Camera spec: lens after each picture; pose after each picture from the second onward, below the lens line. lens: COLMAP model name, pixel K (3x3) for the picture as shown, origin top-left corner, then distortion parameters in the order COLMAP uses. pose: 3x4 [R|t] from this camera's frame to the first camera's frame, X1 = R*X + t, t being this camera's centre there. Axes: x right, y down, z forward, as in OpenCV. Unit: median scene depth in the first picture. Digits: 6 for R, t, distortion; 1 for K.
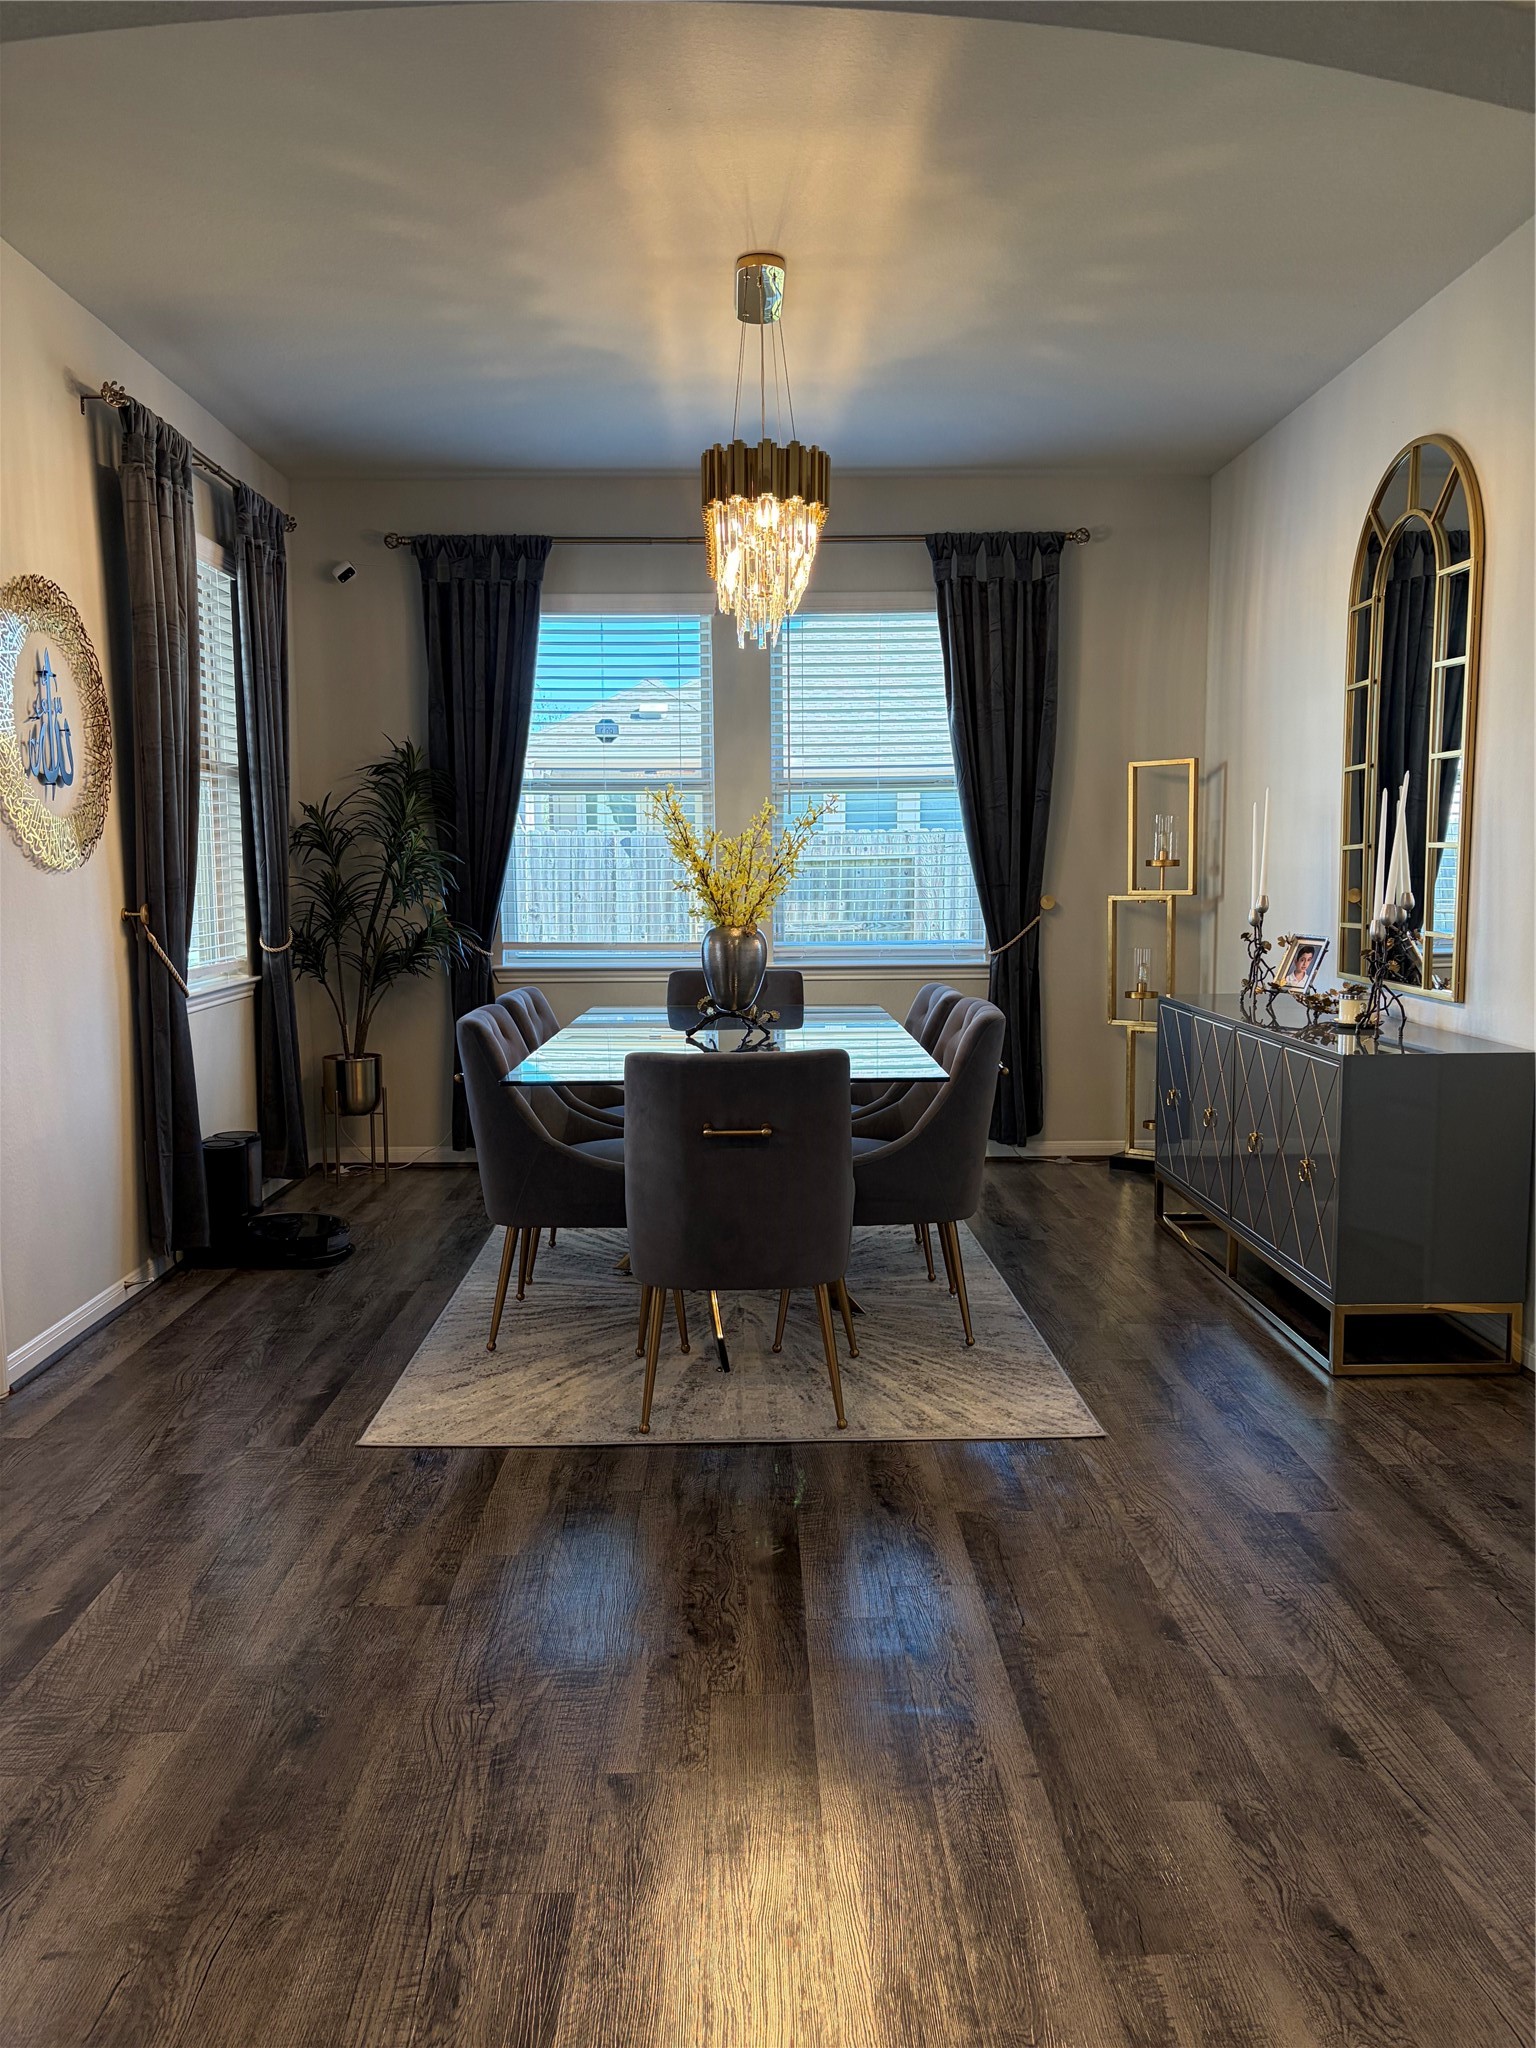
lens RADIAL K [[1553.1, 0, 768.0], [0, 1553.1, 1024.0], [0, 0, 1]] dist [0.044316, -0.038125]
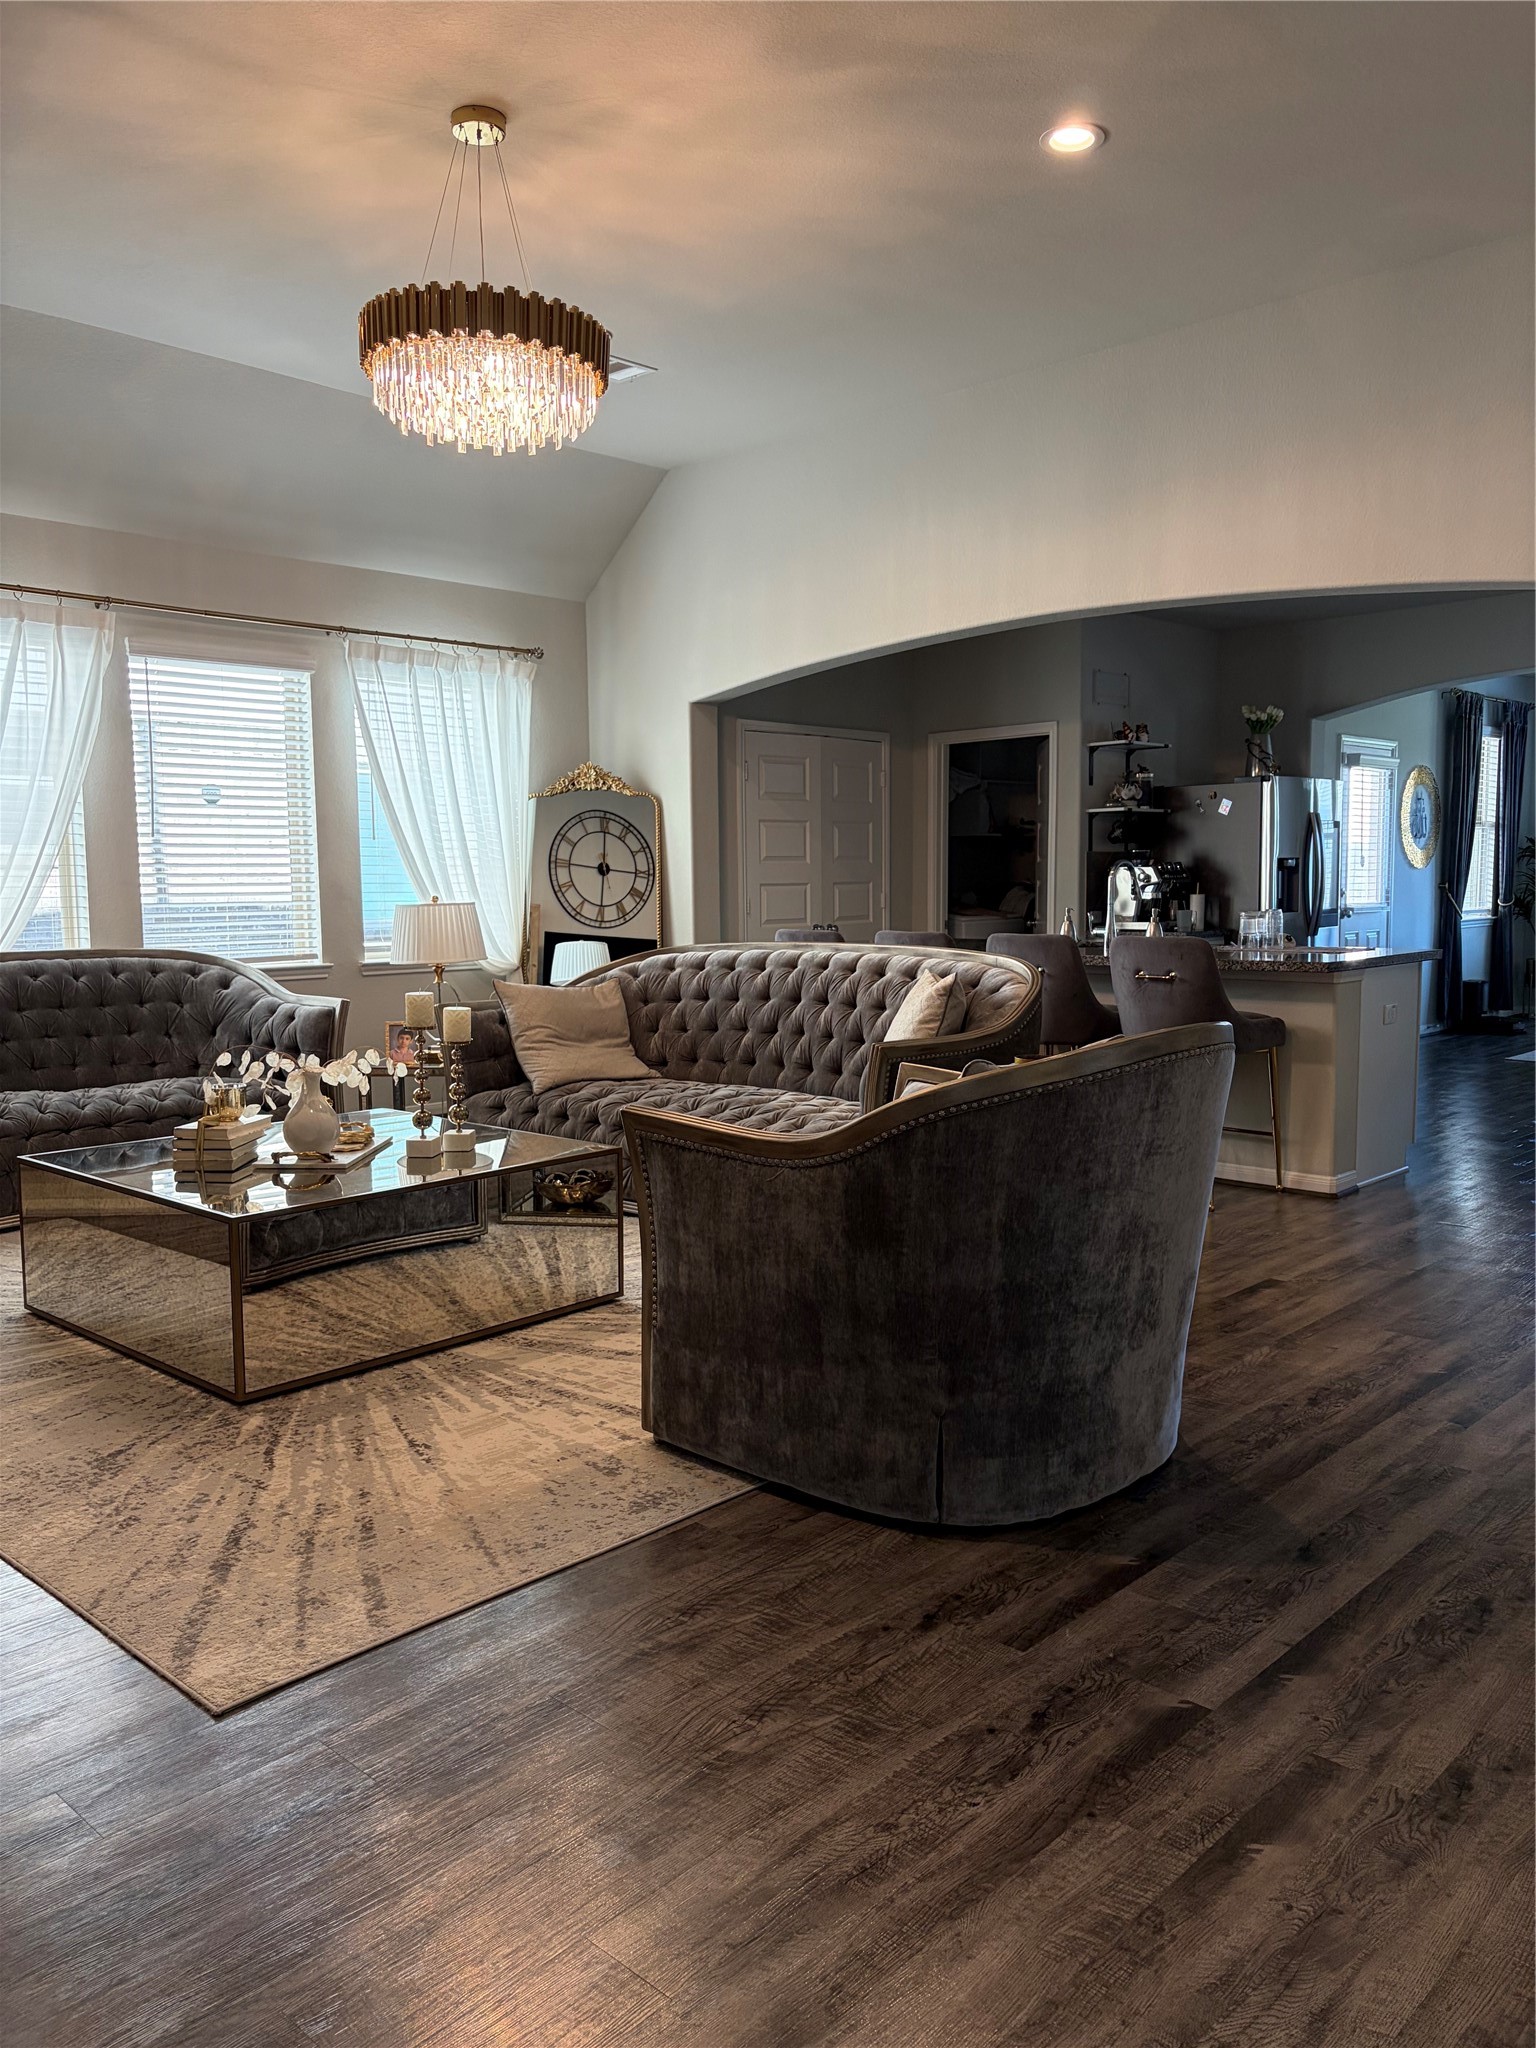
lens RADIAL K [[1561.8, 0, 768.0], [0, 1561.8, 1024.0], [0, 0, 1]] dist [0.021446, -0.000030]
pose [[0.716180, 0.067794, -0.694616, 0.452465], [-0.070309, 0.997216, 0.024835, 0.128147], [0.694365, 0.031051, 0.718952, -1.210473]]
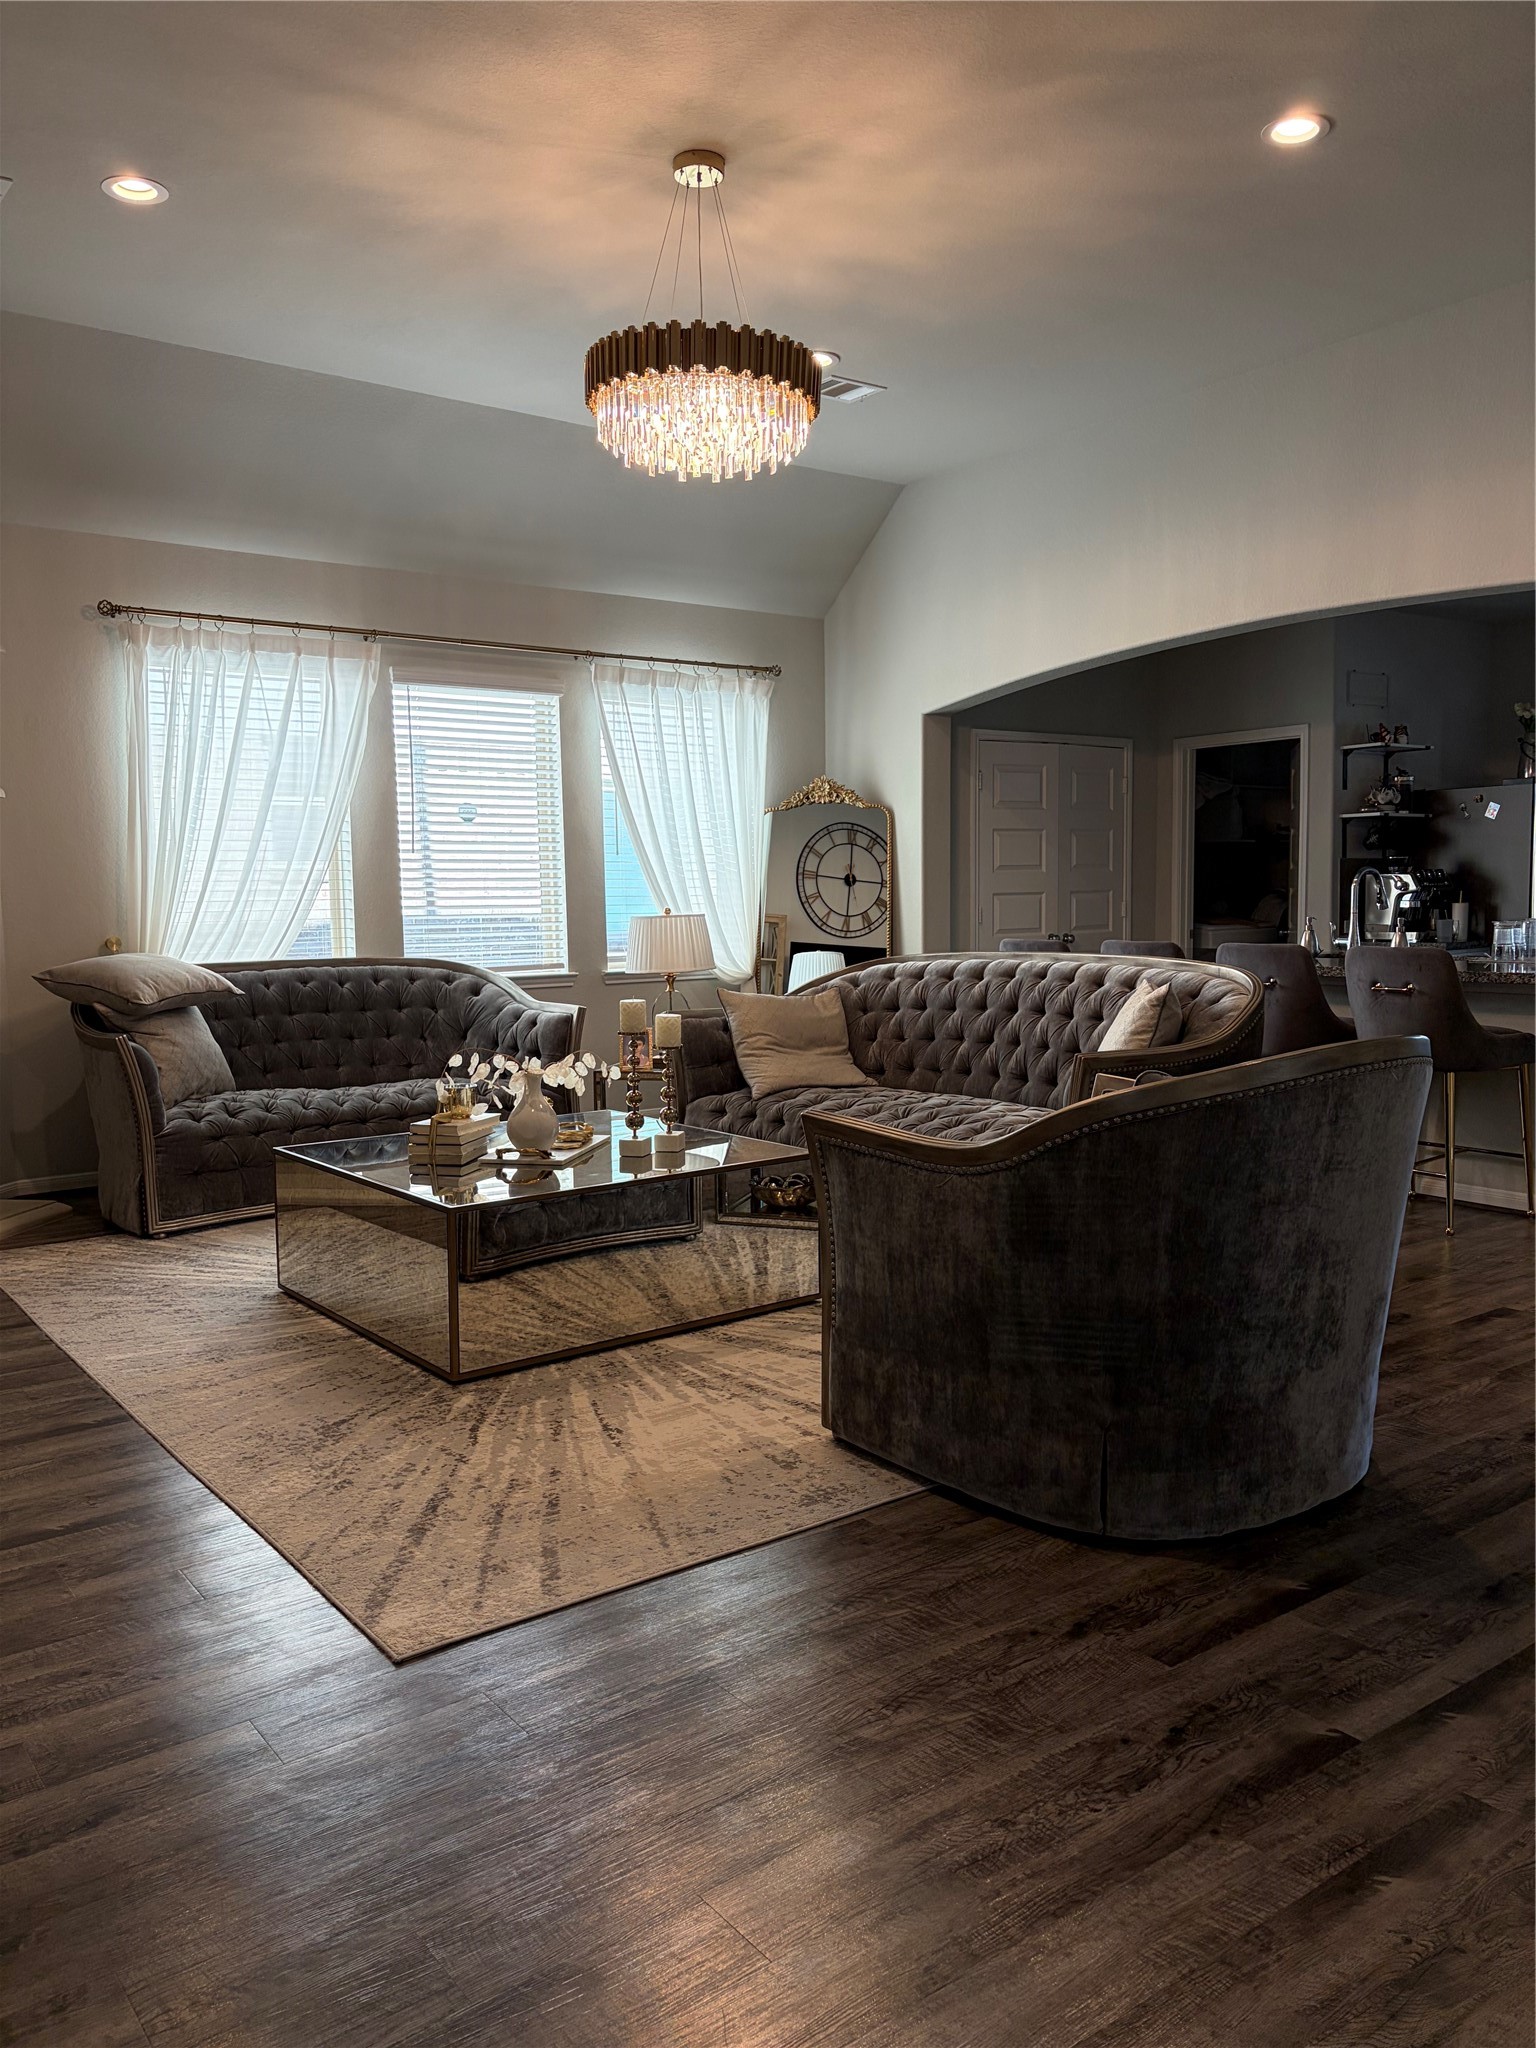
lens RADIAL K [[1553.1, 0, 768.0], [0, 1553.1, 1024.0], [0, 0, 1]] dist [0.044316, -0.038125]
pose [[0.590485, 0.069859, -0.804019, 0.476356], [-0.075967, 0.996634, 0.030803, 0.126592], [0.803465, 0.042890, 0.593805, -1.198770]]
